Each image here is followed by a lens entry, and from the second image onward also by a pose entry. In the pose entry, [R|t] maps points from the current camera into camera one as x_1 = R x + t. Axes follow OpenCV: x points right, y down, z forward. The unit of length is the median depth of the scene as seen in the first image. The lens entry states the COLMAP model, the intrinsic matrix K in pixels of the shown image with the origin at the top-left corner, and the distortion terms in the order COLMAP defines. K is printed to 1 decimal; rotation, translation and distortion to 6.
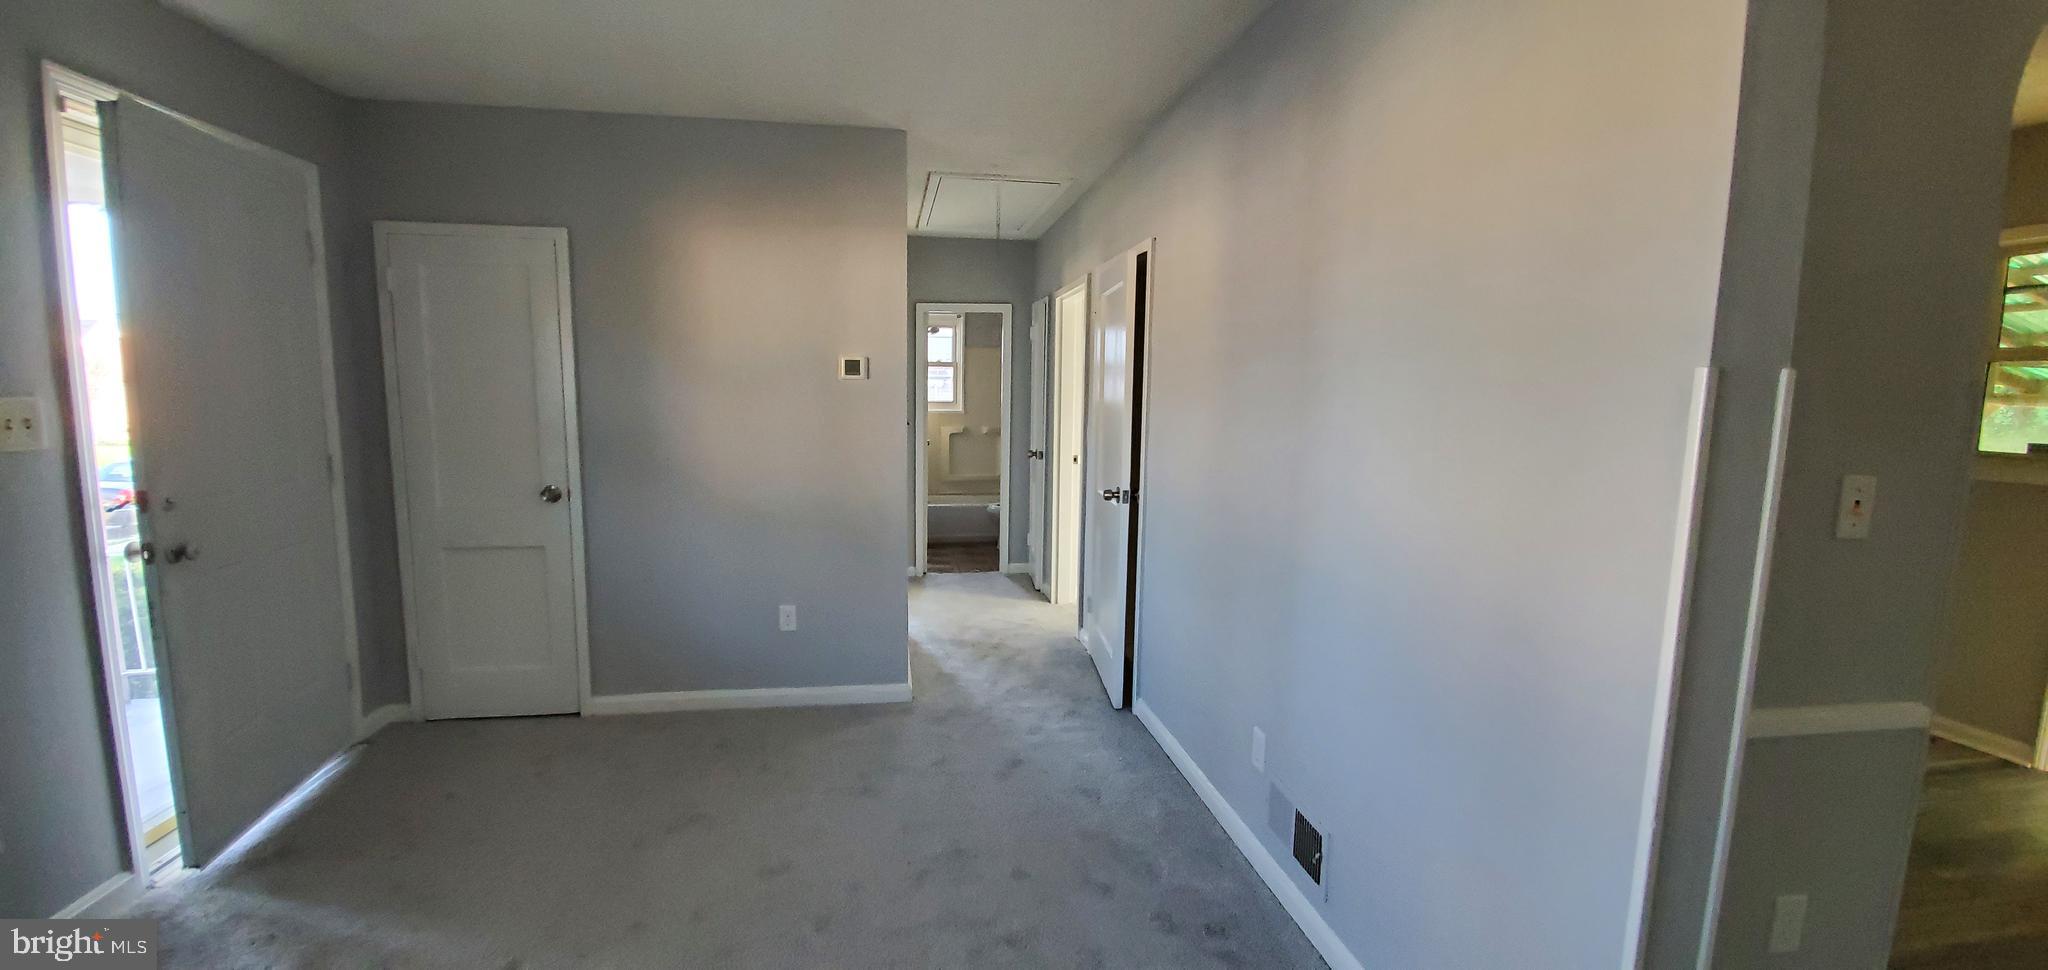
lens RADIAL K [[839.1, 0, 1004.7], [0, 839.1, 482.9], [0, 0, 1]] dist [-0.009030, -0.003832]
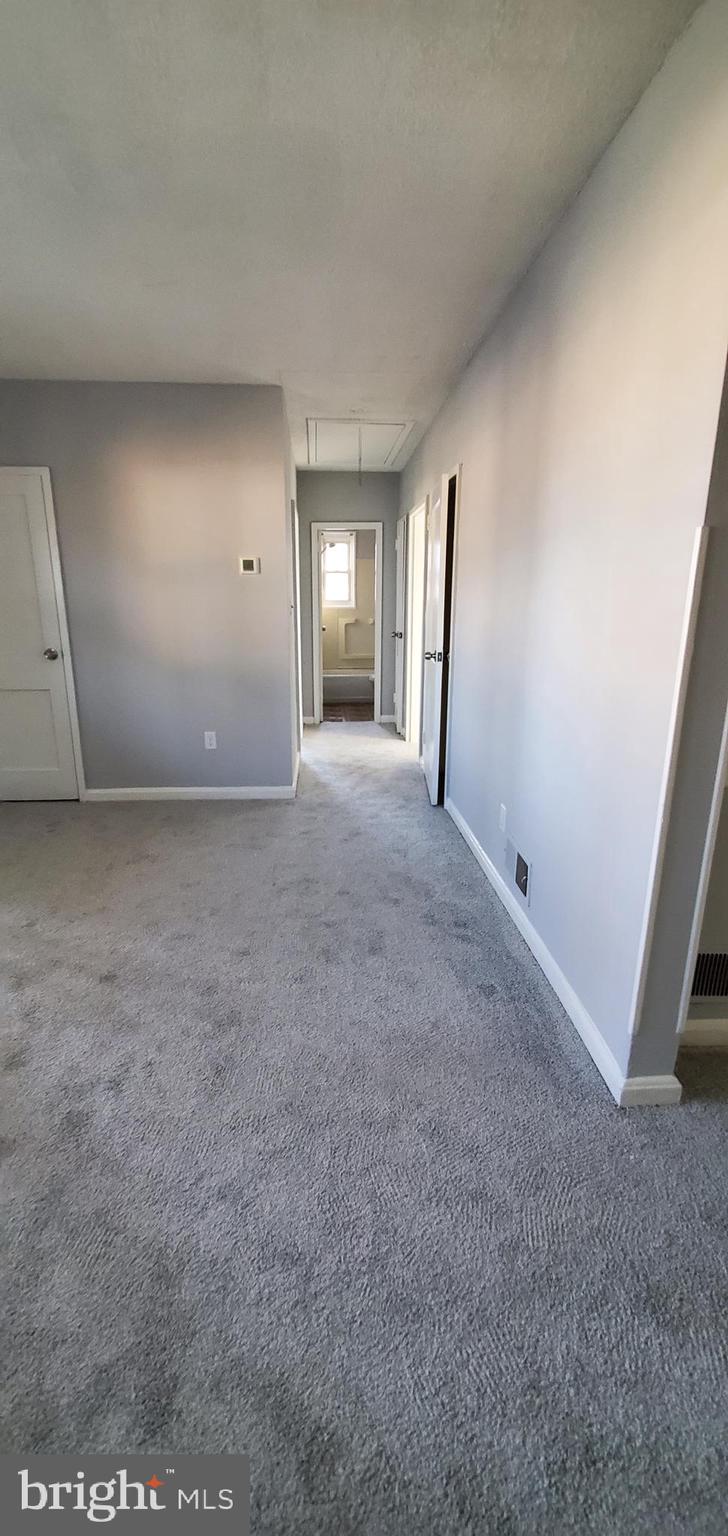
lens RADIAL K [[629.3, 0, 356.1], [0, 629.3, 758.4], [0, 0, 1]] dist [-0.009030, -0.003832]
pose [[0.996377, 0.013240, -0.084007, 0.097263], [-0.001613, 0.990570, 0.136996, 0.042111], [0.085029, -0.136365, 0.987003, -0.087174]]
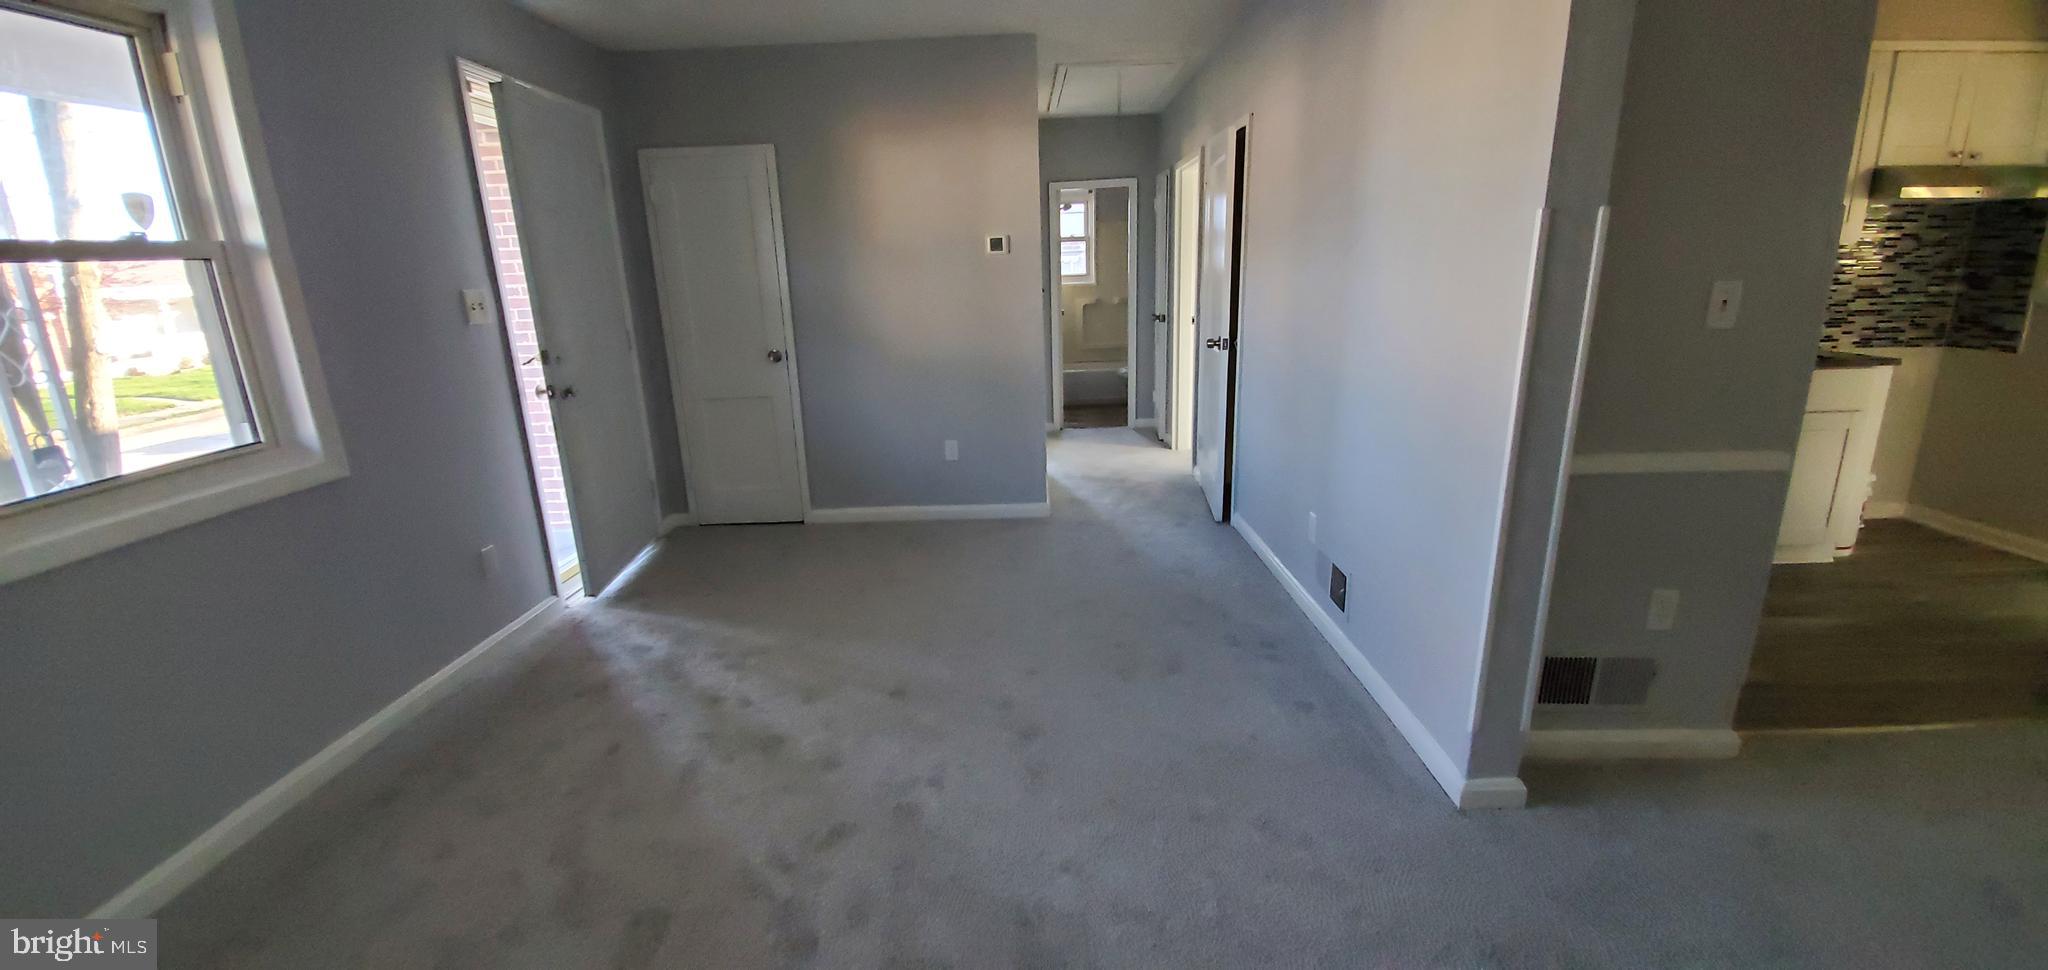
lens RADIAL K [[839.1, 0, 999.0], [0, 839.1, 500.4], [0, 0, 1]] dist [-0.009030, -0.003832]
pose [[0.984820, -0.001376, -0.173573, 0.034756], [0.028839, 0.987368, 0.155799, 0.042125], [0.171166, -0.158440, 0.972419, -0.254257]]
